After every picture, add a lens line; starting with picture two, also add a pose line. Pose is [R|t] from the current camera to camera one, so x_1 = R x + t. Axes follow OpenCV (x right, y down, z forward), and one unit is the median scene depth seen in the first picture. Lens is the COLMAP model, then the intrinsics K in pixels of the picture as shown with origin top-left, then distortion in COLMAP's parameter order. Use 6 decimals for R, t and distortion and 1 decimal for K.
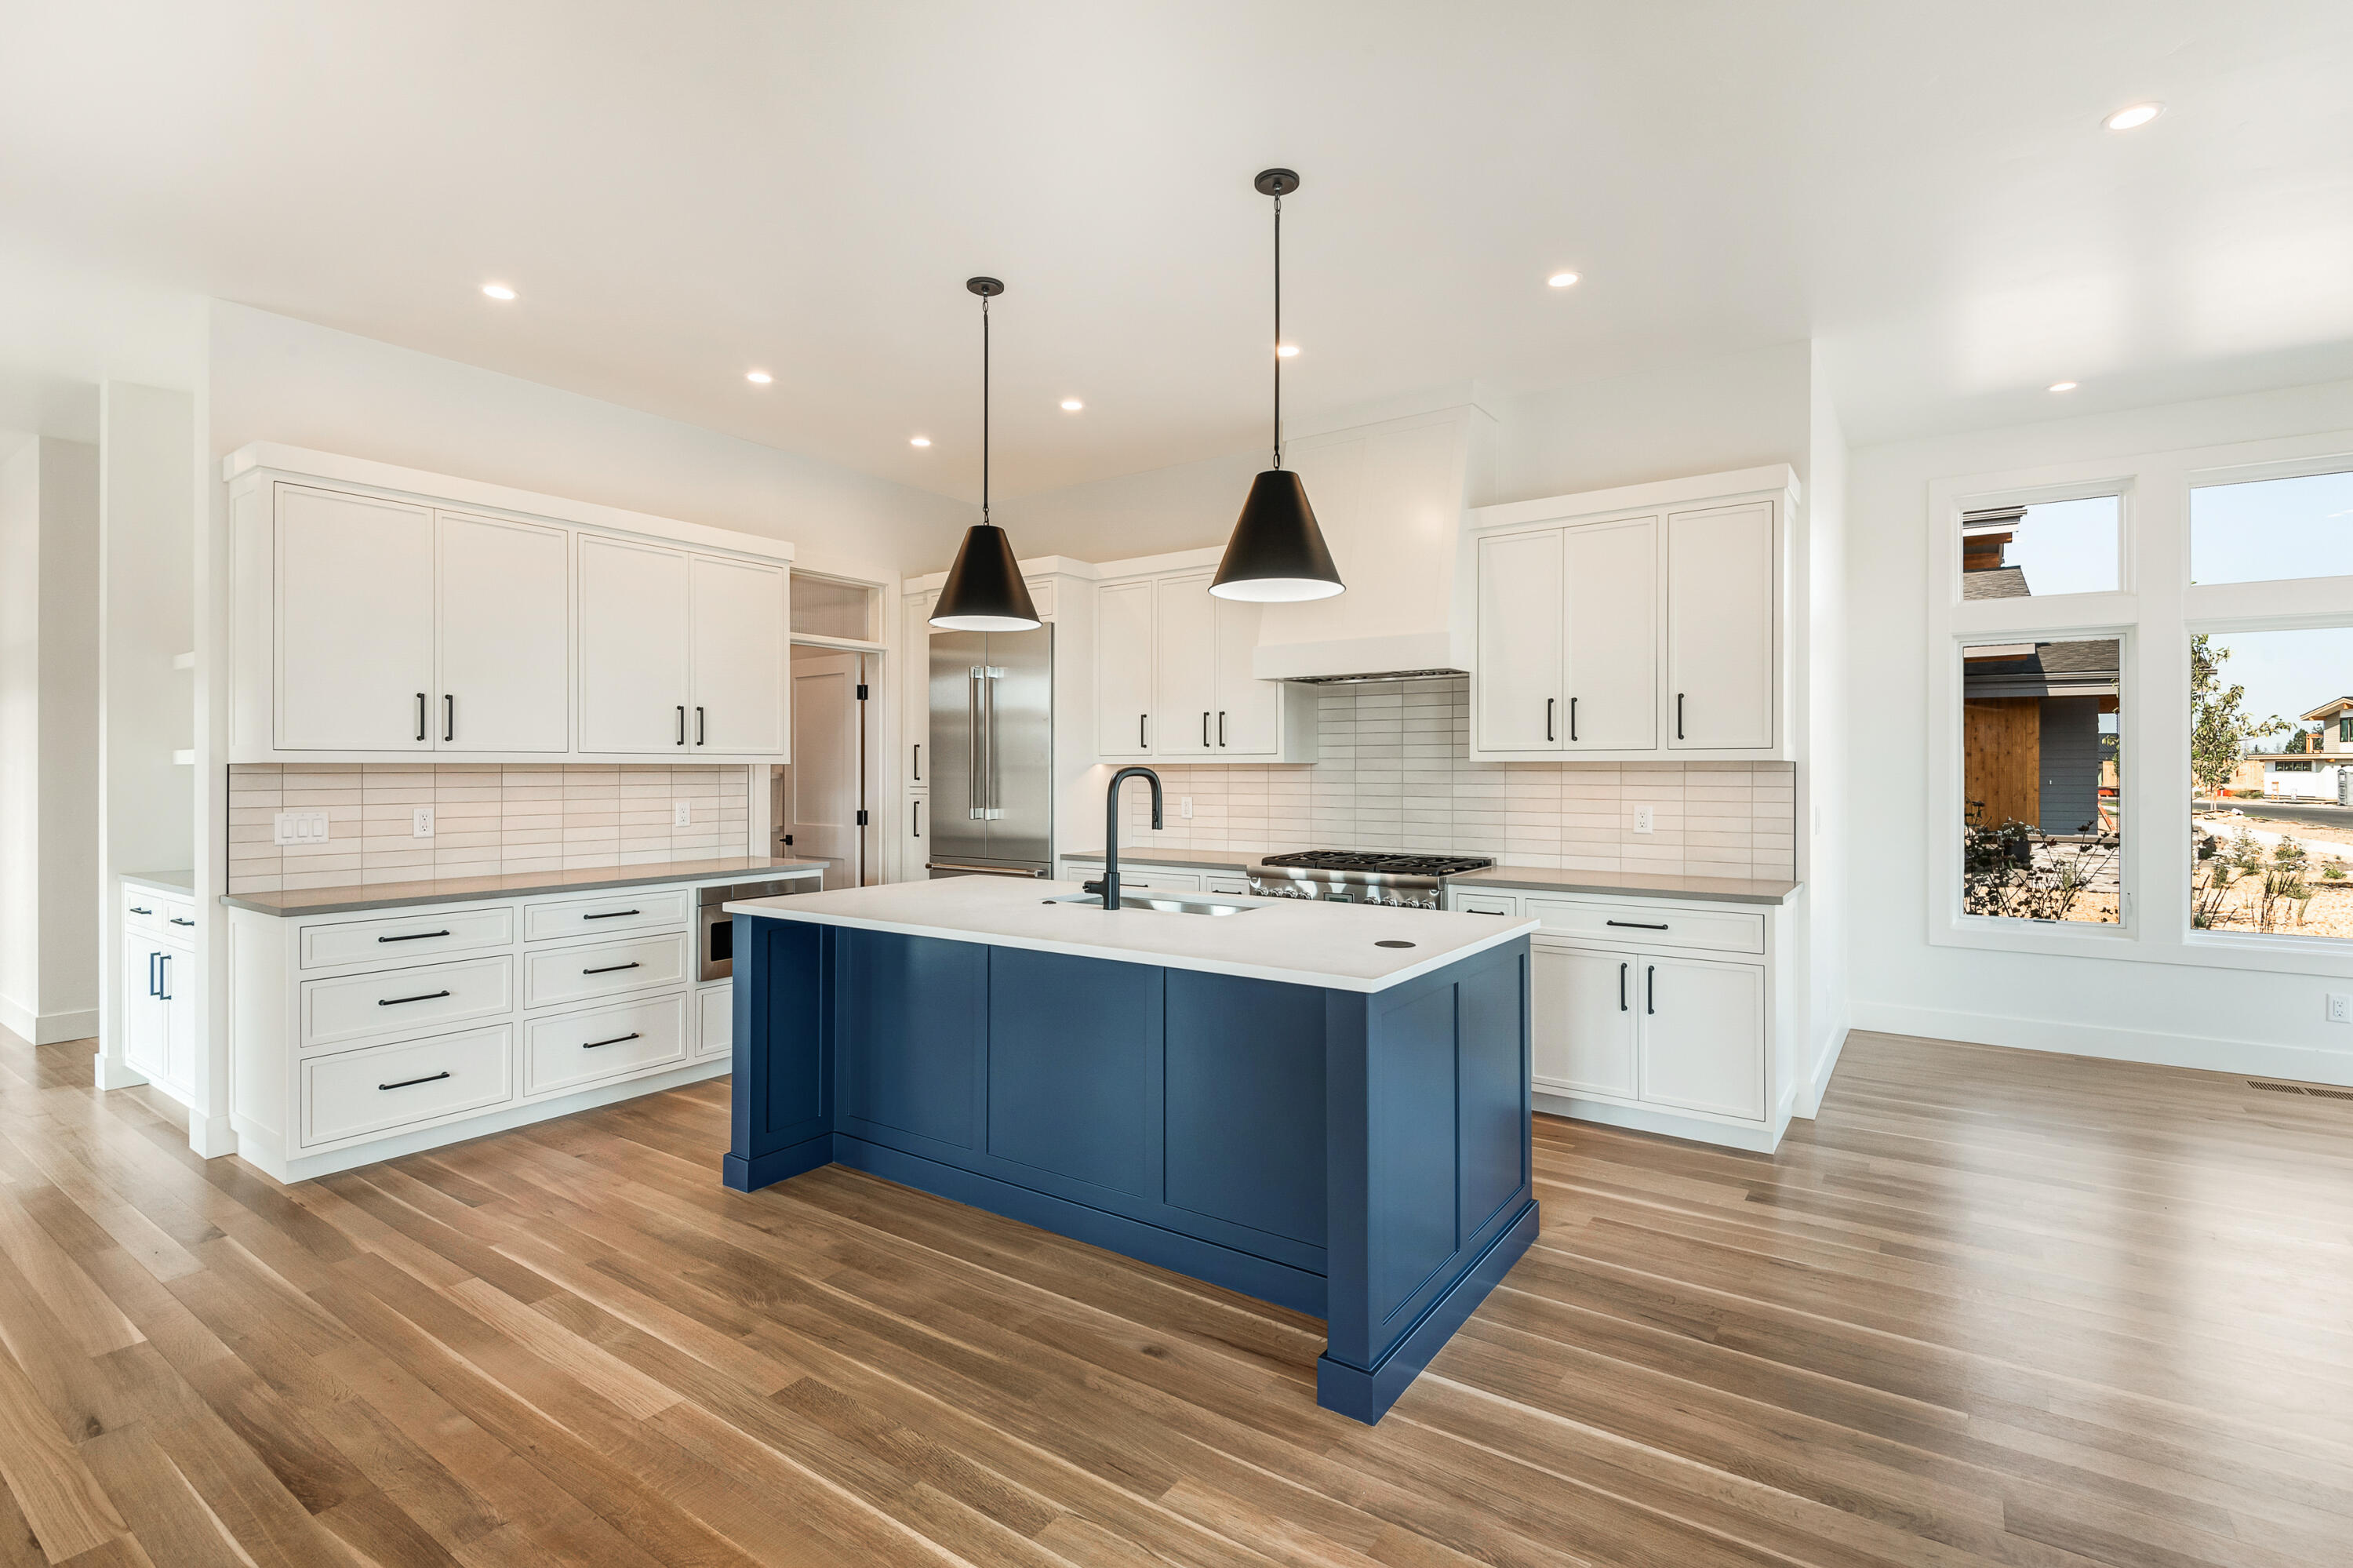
lens RADIAL K [[1094.8, 0, 1171.8], [0, 1094.8, 771.7], [0, 0, 1]] dist [0.025801, -0.014735]
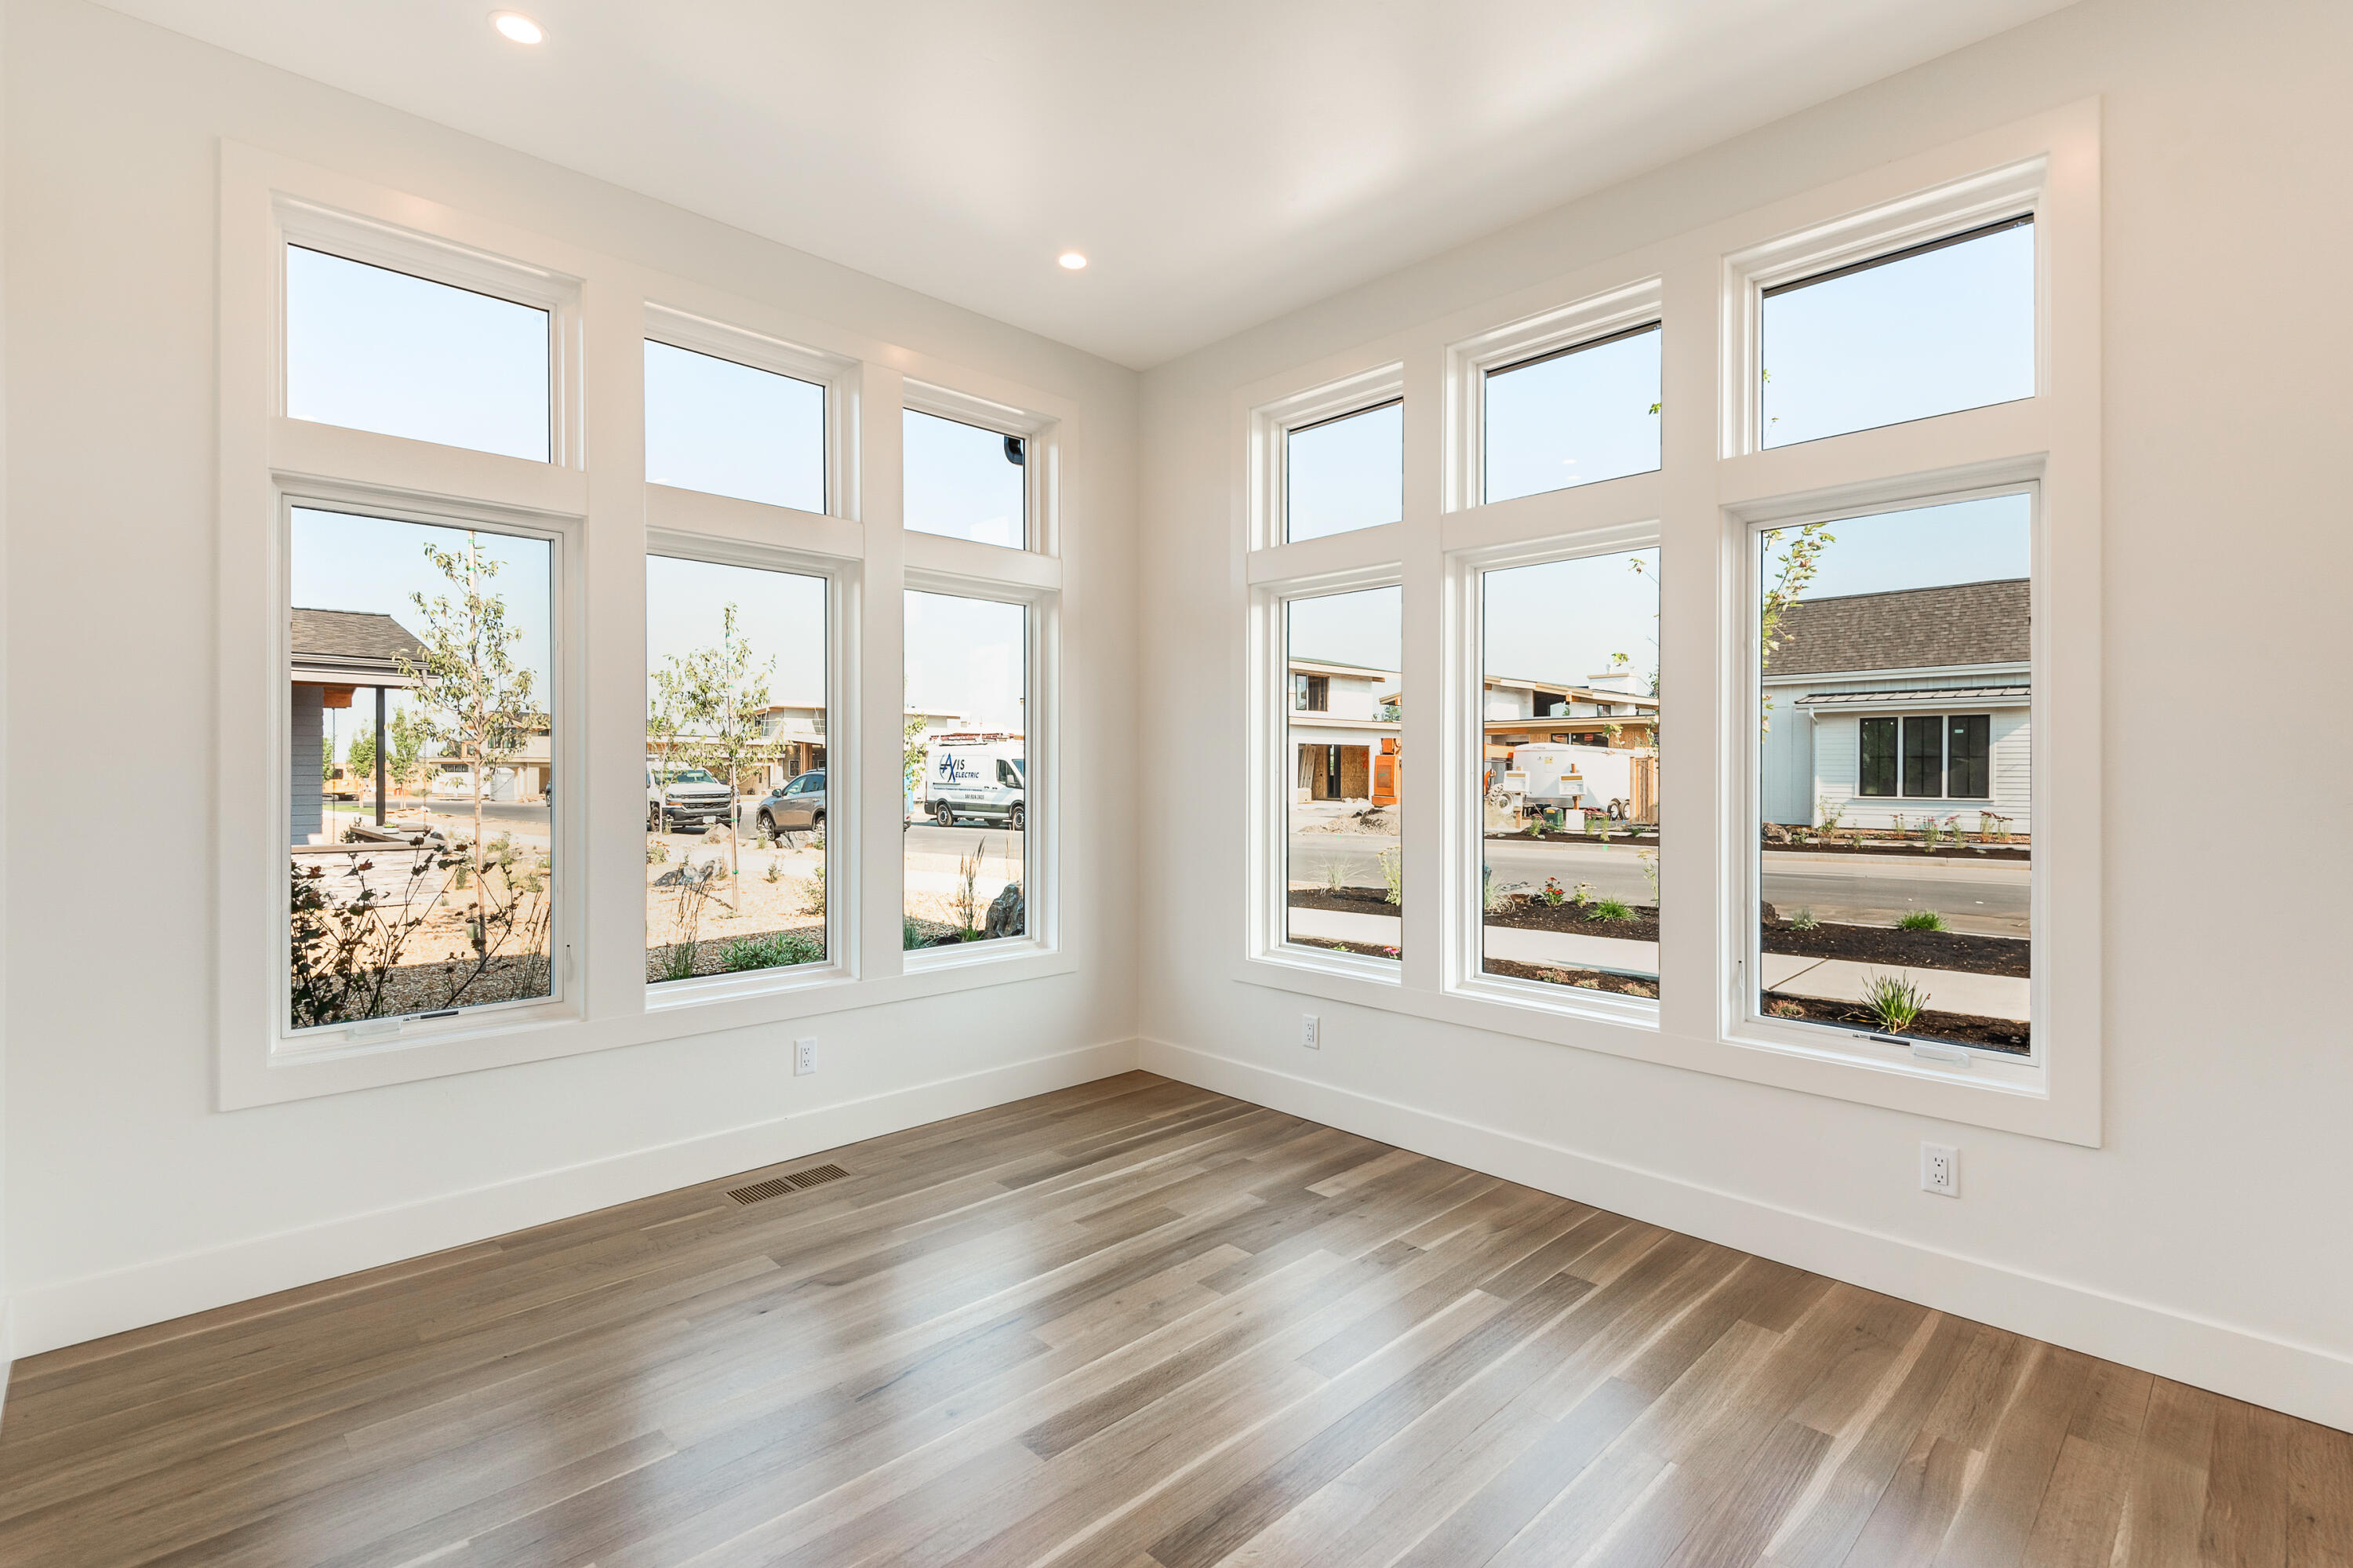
lens RADIAL K [[1094.8, 0, 1183.3], [0, 1094.8, 775.1], [0, 0, 1]] dist [0.025801, -0.014735]
pose [[0.190301, -0.002688, 0.981722, 0.359845], [0.001288, 0.999996, 0.002489, 0.013840], [-0.981725, 0.000791, 0.190304, 0.611754]]
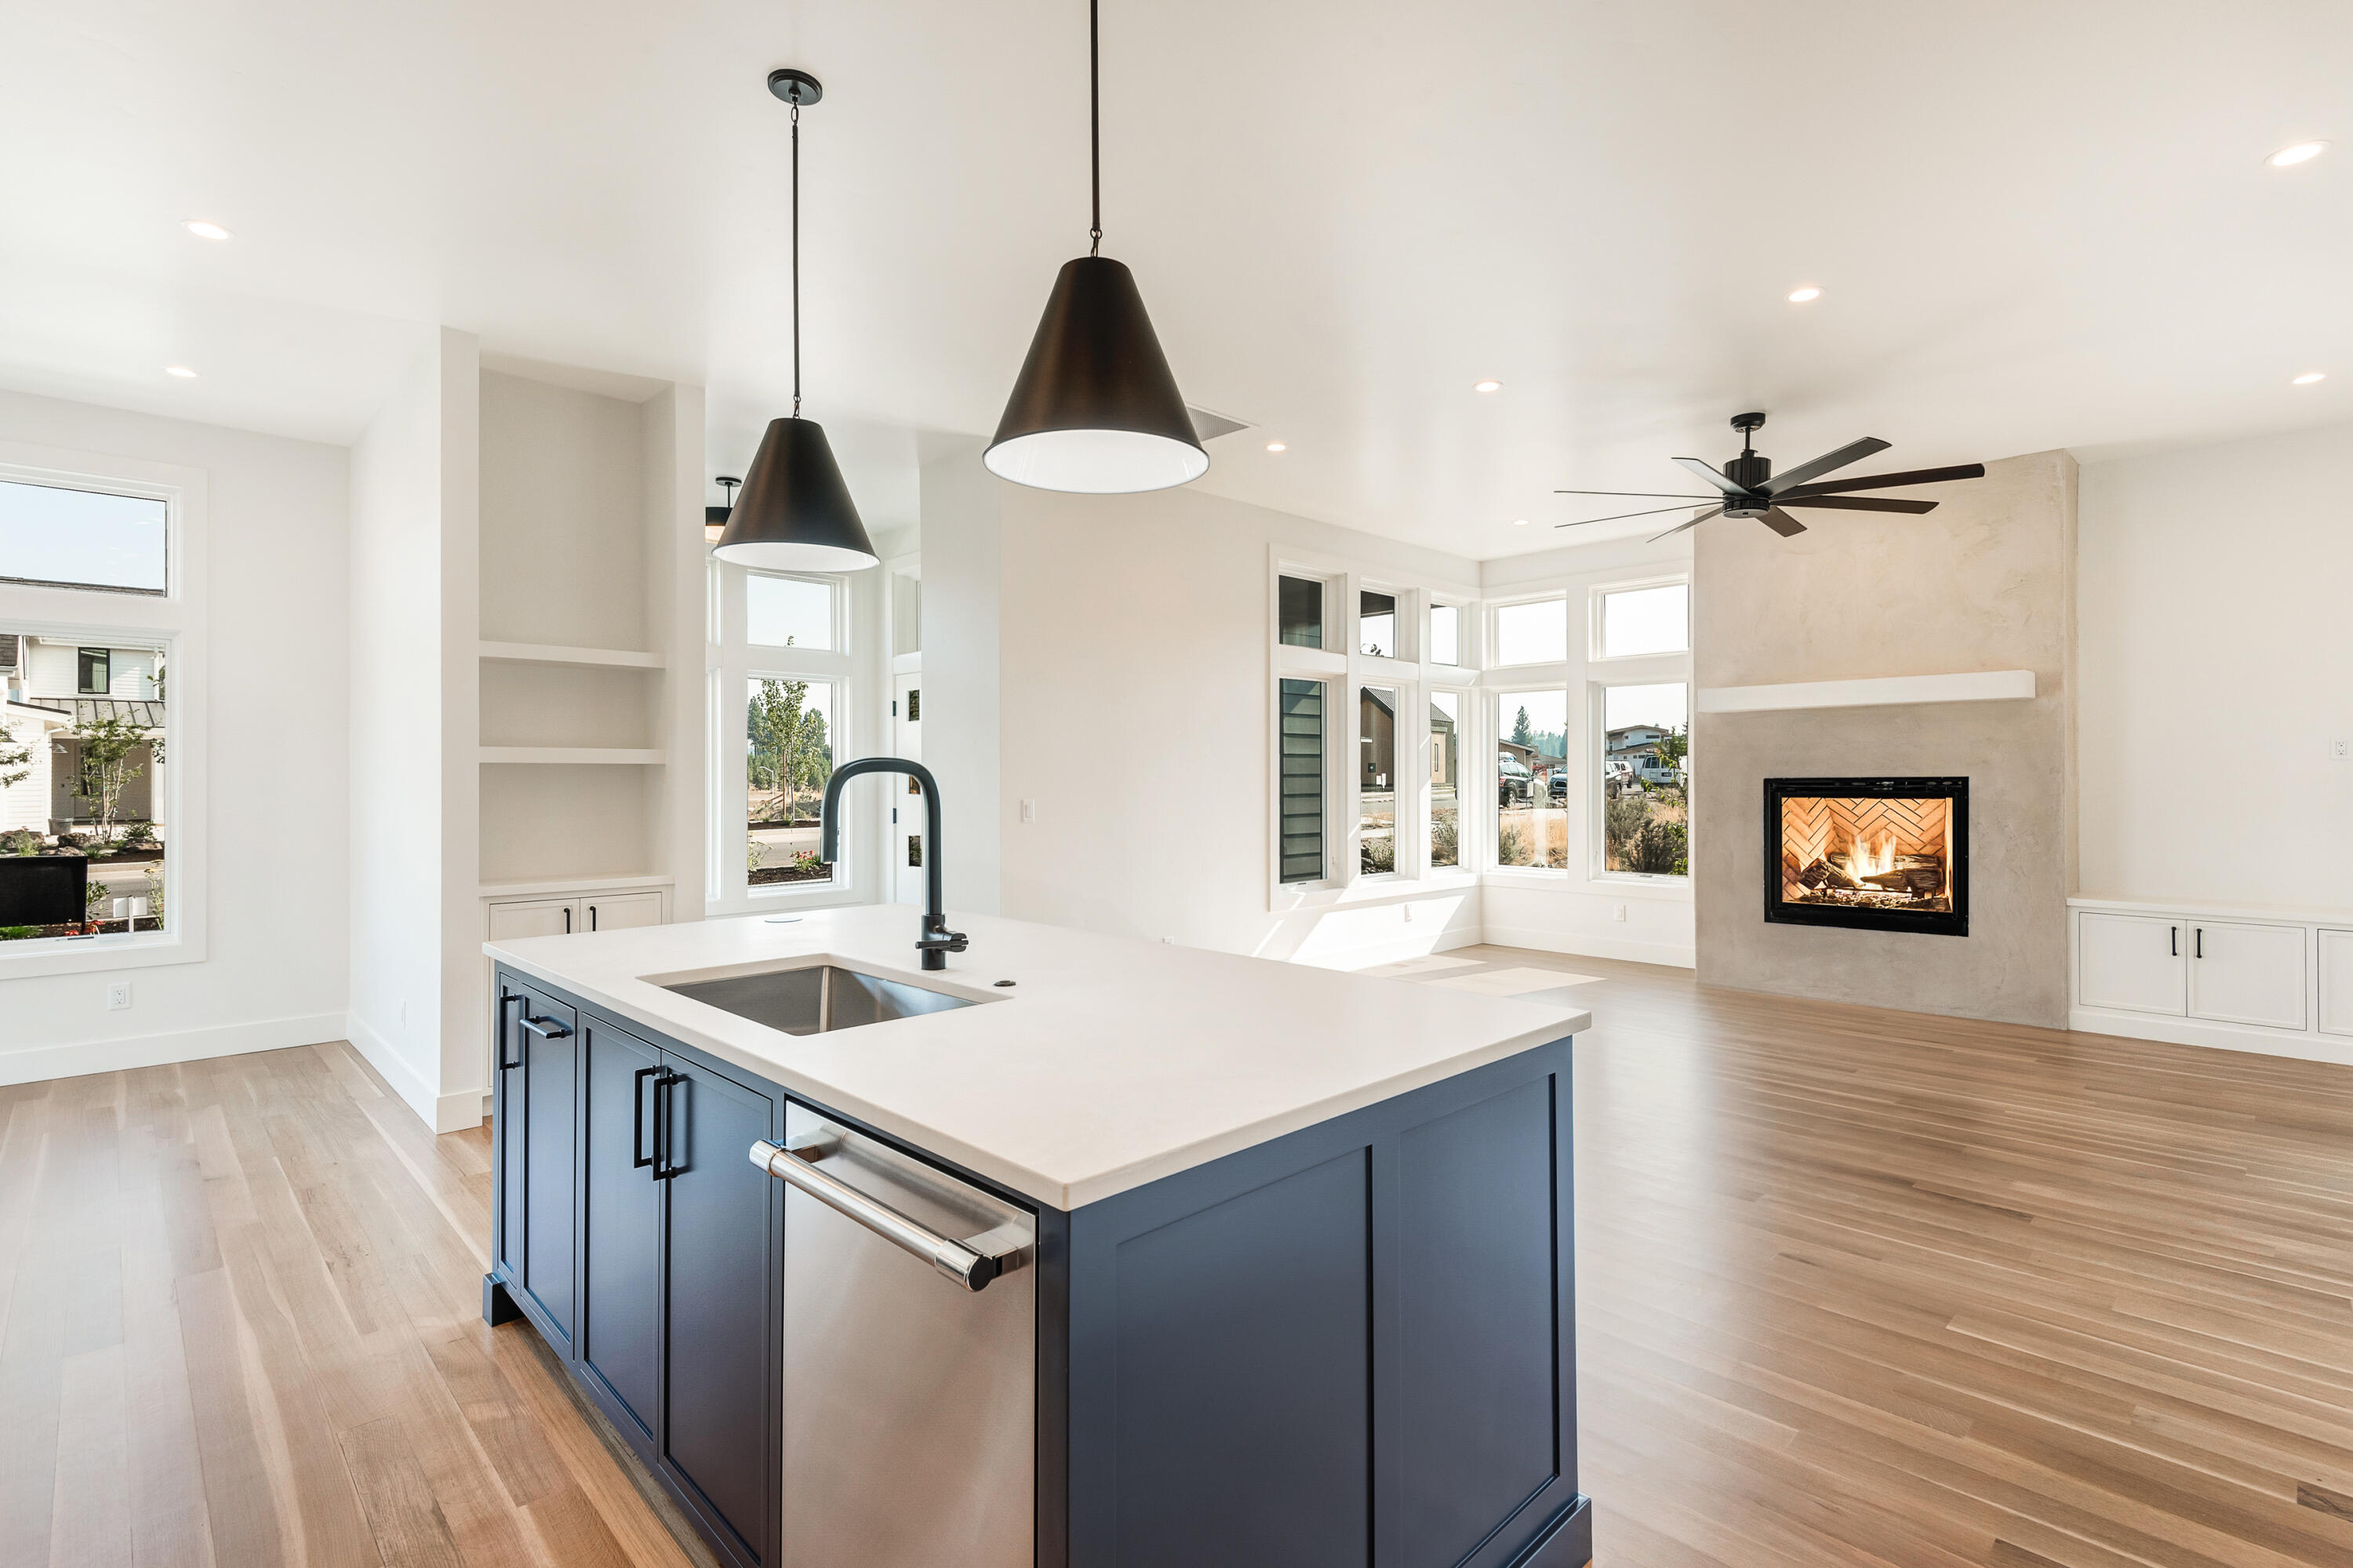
lens RADIAL K [[1094.8, 0, 1171.6], [0, 1094.8, 770.8], [0, 0, 1]] dist [0.025801, -0.014735]
pose [[-0.979047, 0.004564, 0.203582, -0.247327], [0.004078, 0.999988, -0.002805, 0.005348], [-0.203592, -0.001916, -0.979054, 1.200019]]
